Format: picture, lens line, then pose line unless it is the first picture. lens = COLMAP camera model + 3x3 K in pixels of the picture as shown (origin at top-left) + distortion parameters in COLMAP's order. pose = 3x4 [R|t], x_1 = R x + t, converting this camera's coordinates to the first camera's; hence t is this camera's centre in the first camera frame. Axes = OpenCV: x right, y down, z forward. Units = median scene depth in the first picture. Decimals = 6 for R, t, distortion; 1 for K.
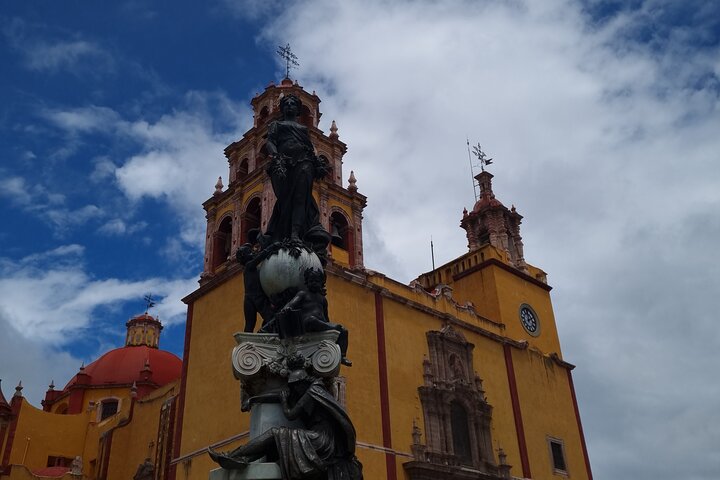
lens RADIAL K [[722.5, 0, 359.4], [0, 722.5, 205.7], [0, 0, 1]] dist [0.059163, -0.021877]
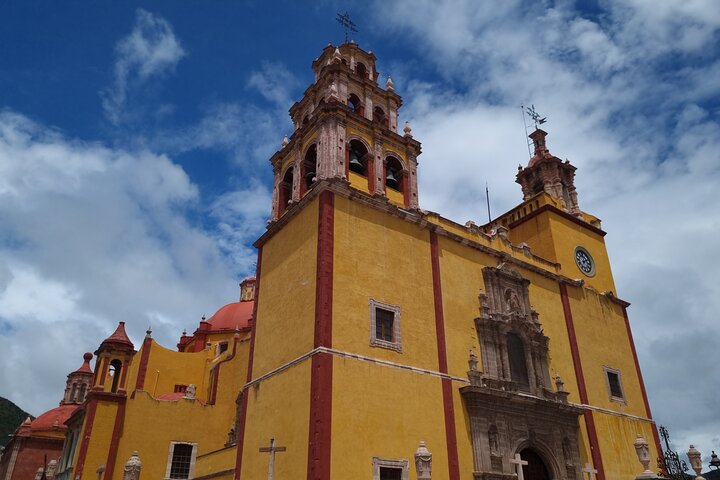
lens RADIAL K [[542.0, 0, 358.9], [0, 542.0, 265.6], [0, 0, 1]] dist [0.036968, -0.004319]
pose [[0.988264, -0.031329, -0.149508, 0.033513], [0.045844, 0.994455, 0.094648, 0.086206], [0.145714, -0.100391, 0.984220, 0.201296]]
